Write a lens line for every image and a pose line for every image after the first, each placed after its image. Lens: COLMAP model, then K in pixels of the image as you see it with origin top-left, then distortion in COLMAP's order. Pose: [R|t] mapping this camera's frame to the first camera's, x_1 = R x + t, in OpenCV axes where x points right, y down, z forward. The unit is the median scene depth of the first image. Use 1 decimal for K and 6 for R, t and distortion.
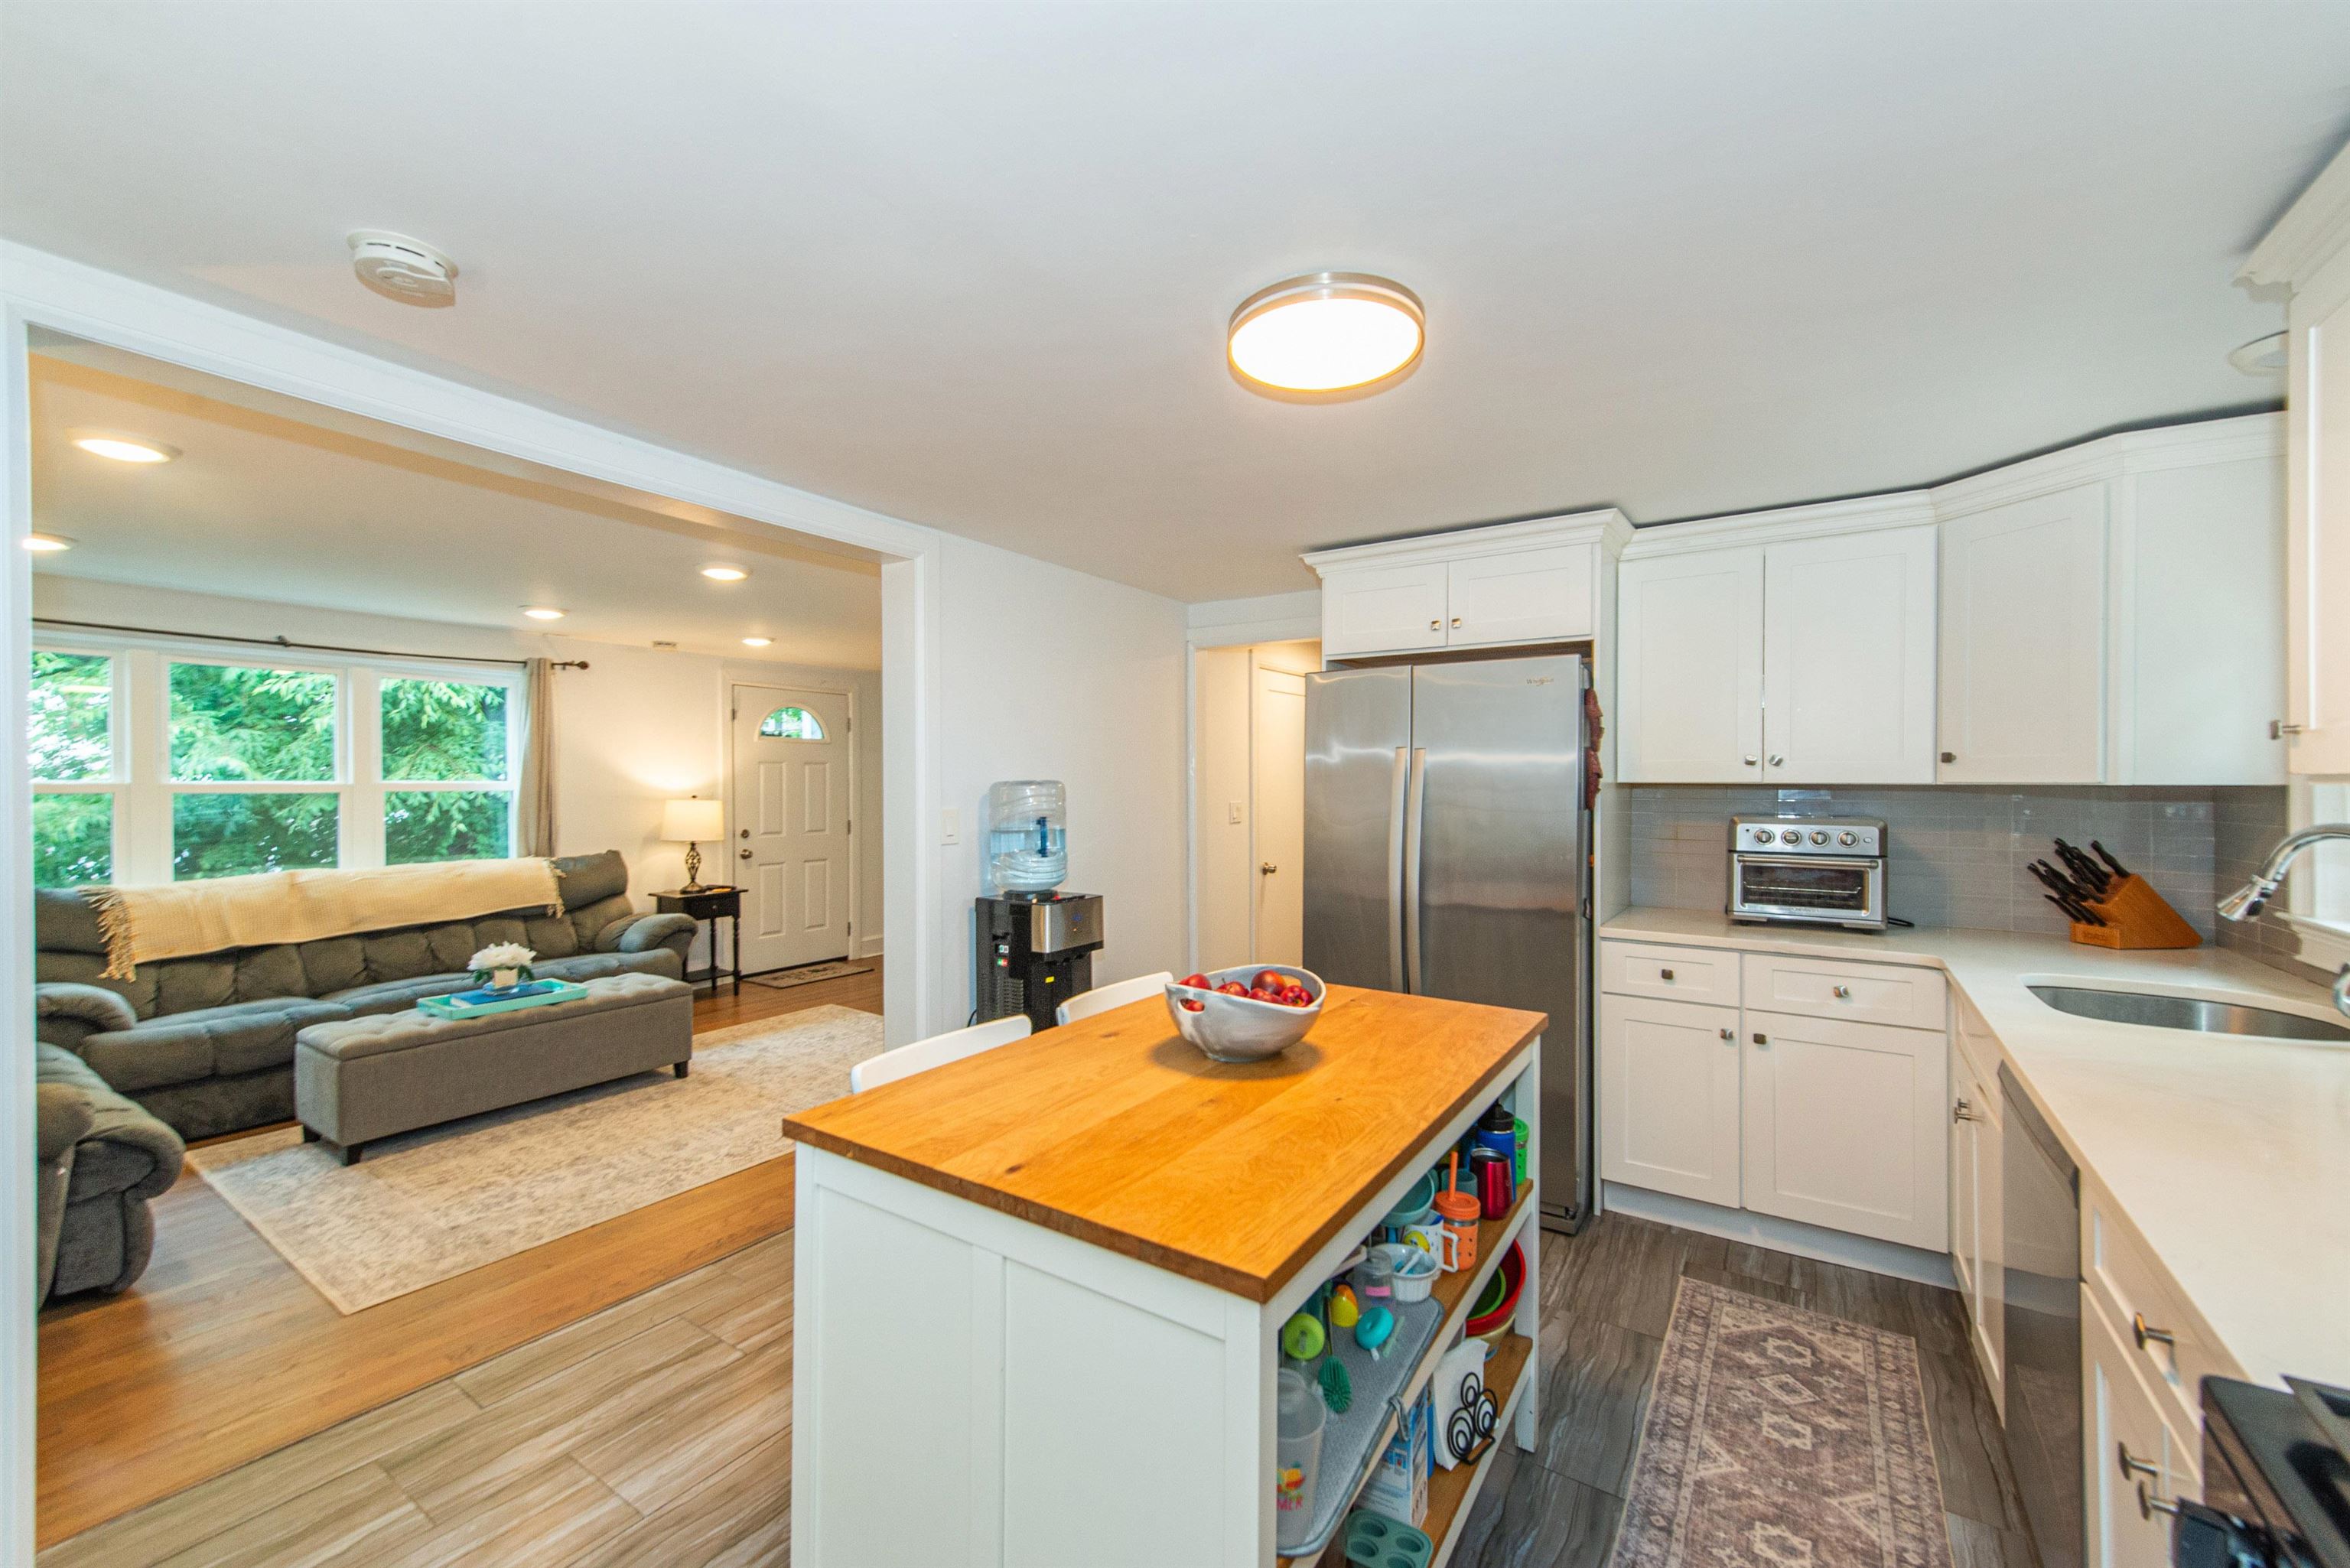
lens RADIAL K [[927.7, 0, 1174.4], [0, 927.7, 787.6], [0, 0, 1]] dist [0.011022, -0.000351]
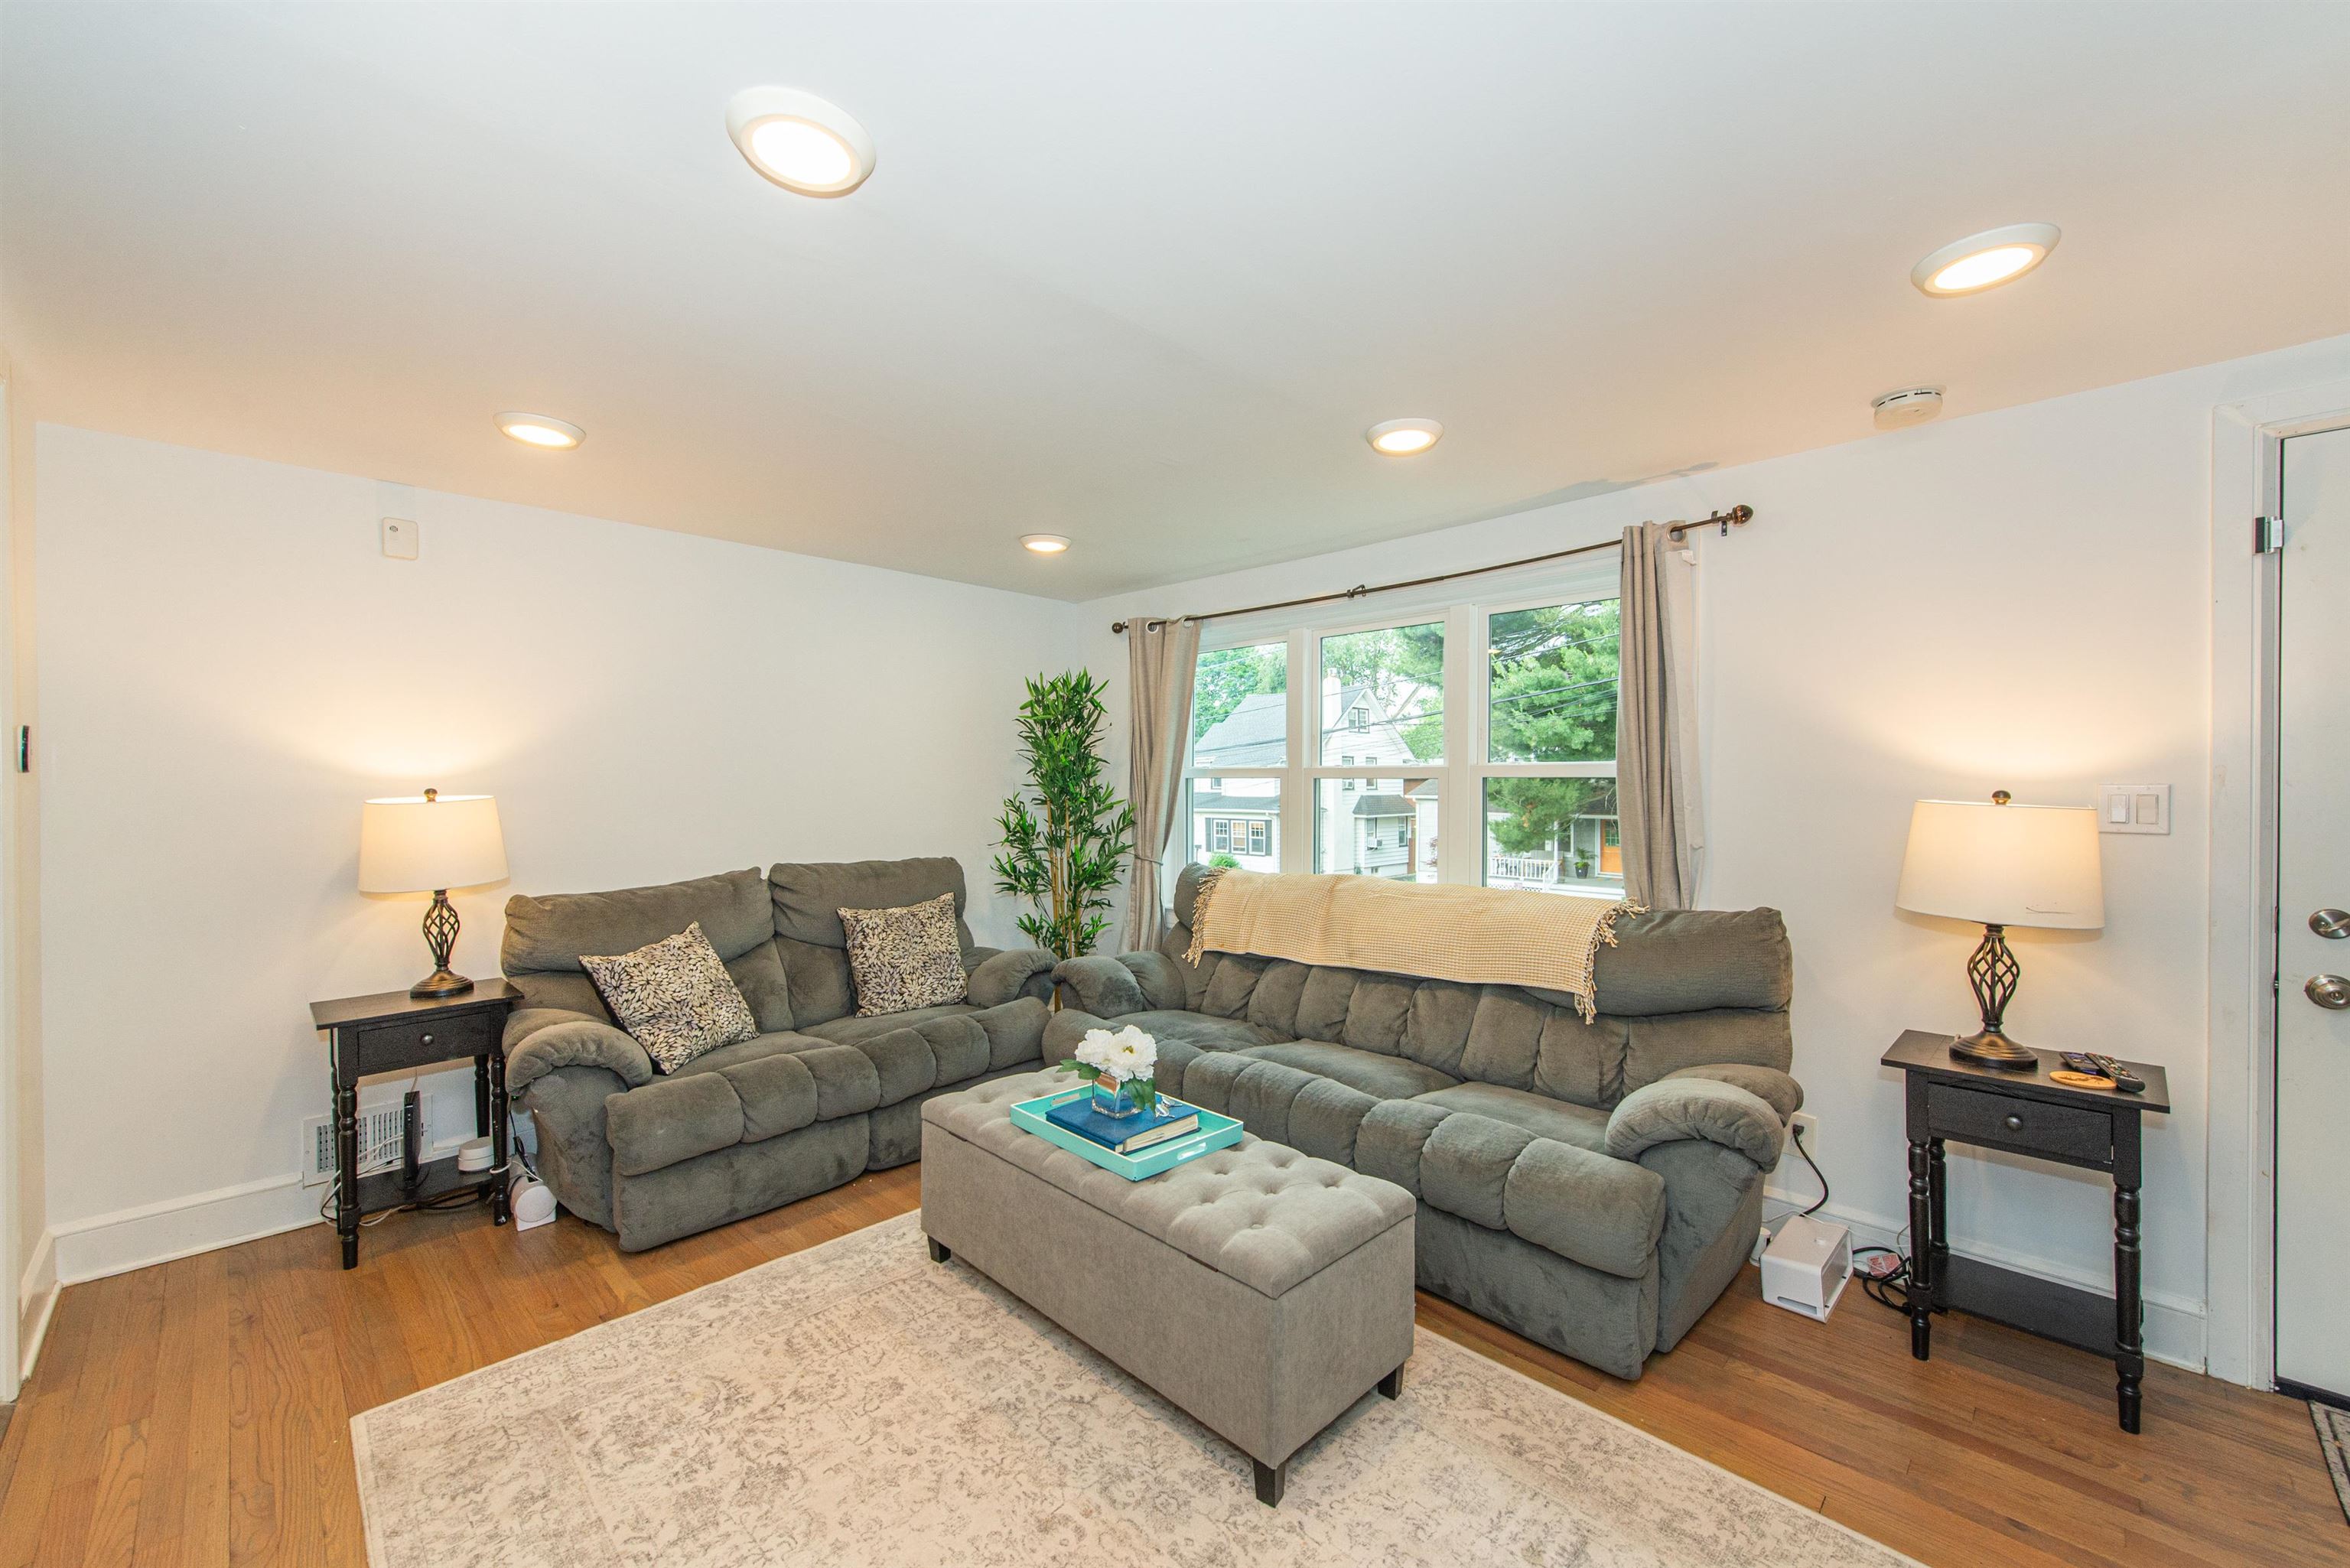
lens RADIAL K [[927.7, 0, 1169.4], [0, 927.7, 785.7], [0, 0, 1]] dist [0.011022, -0.000351]
pose [[-0.203654, 0.014594, -0.978934, -0.132380], [0.001070, 0.999892, 0.014684, 0.000690], [0.979042, 0.001943, -0.203648, 1.031143]]
